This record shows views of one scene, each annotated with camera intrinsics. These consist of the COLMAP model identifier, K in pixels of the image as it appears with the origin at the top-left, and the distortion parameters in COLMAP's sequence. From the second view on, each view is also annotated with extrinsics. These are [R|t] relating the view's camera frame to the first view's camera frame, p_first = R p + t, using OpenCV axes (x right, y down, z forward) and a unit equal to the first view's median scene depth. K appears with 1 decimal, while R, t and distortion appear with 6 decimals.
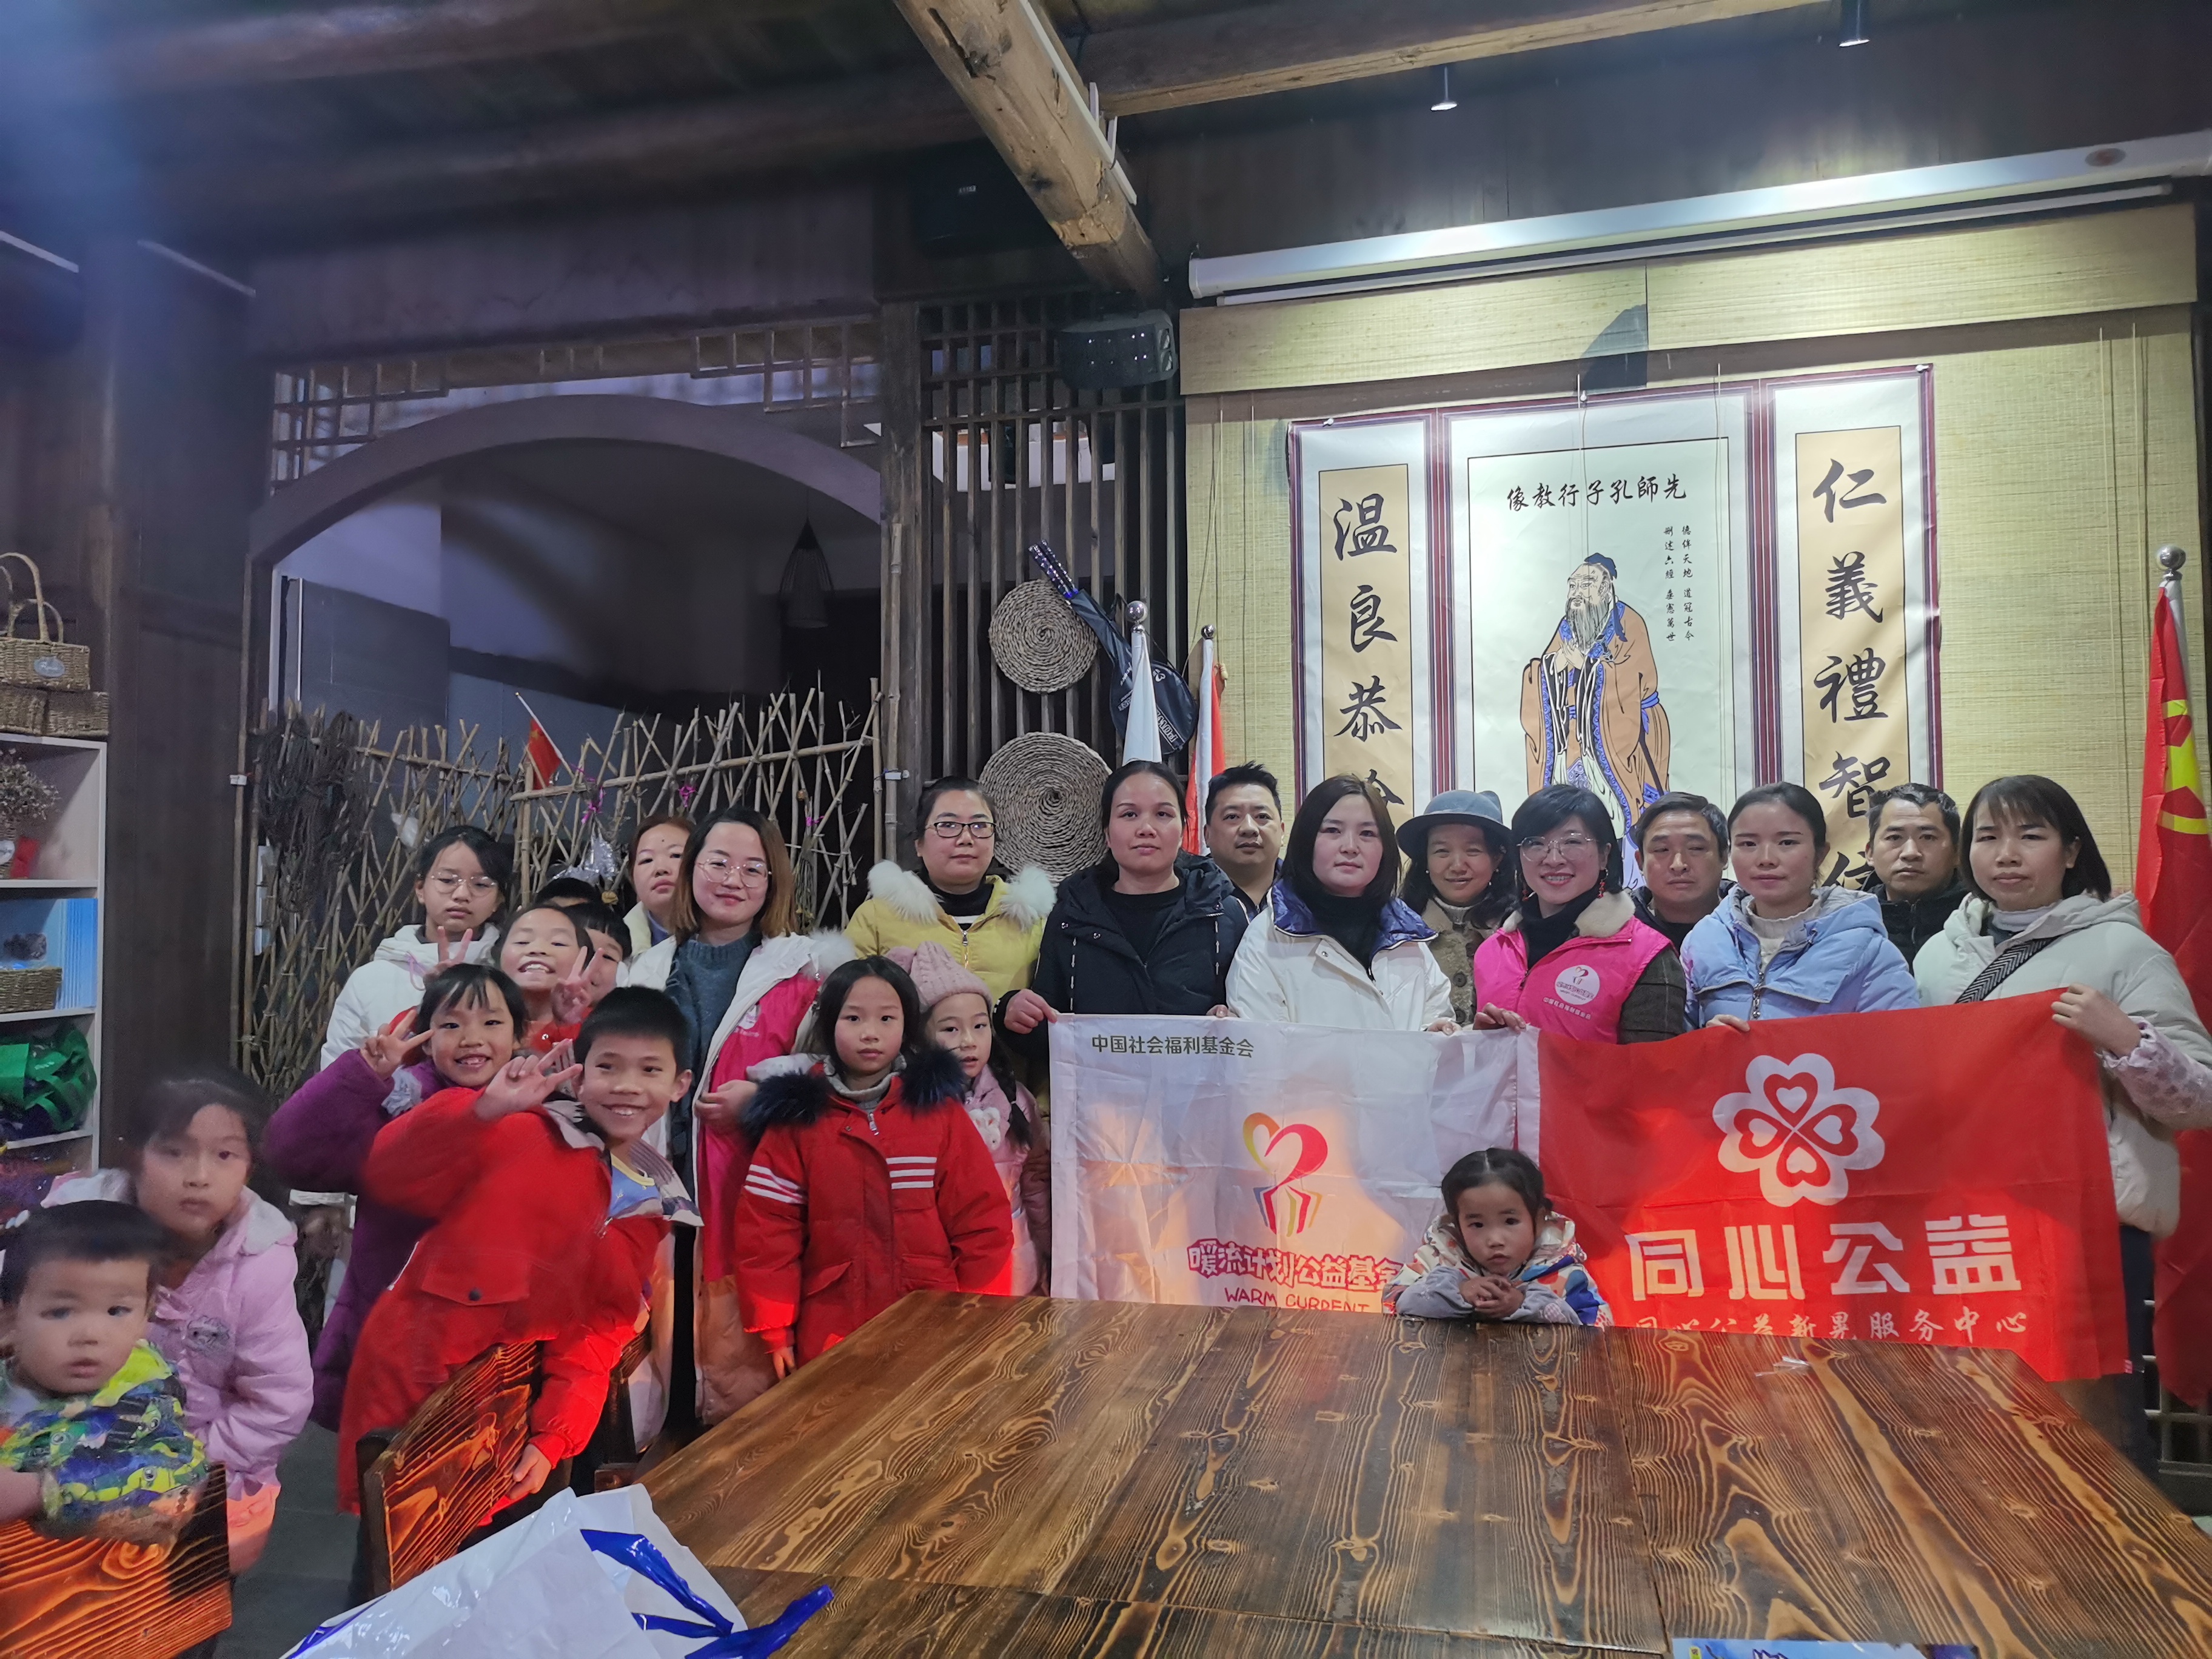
lens RADIAL K [[1678.1, 0, 1088.1], [0, 1678.1, 846.3], [0, 0, 1]] dist [0.002605, 0.001920]
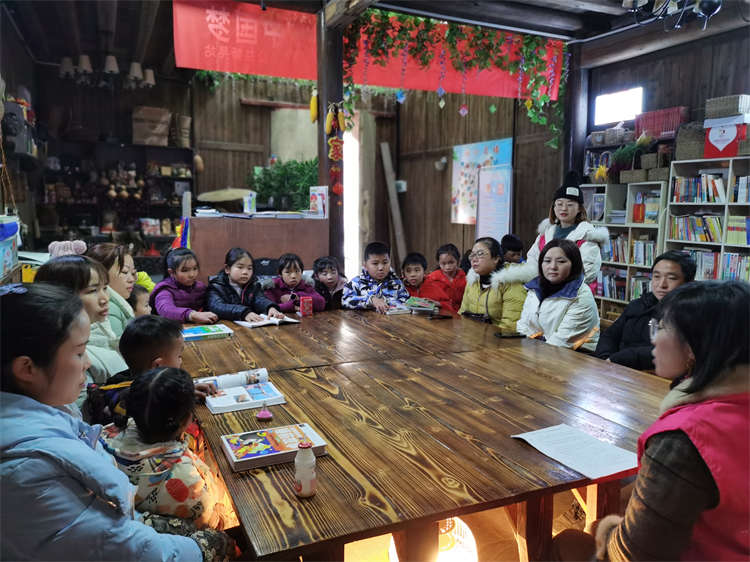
lens RADIAL K [[589.1, 0, 376.0], [0, 589.1, 280.3], [0, 0, 1]] dist [-0.000115, 0.000166]
pose [[-0.776358, 0.065025, -0.626929, 0.360930], [0.001881, 0.994899, 0.100861, 0.027970], [0.630289, 0.077125, -0.772520, 0.670984]]
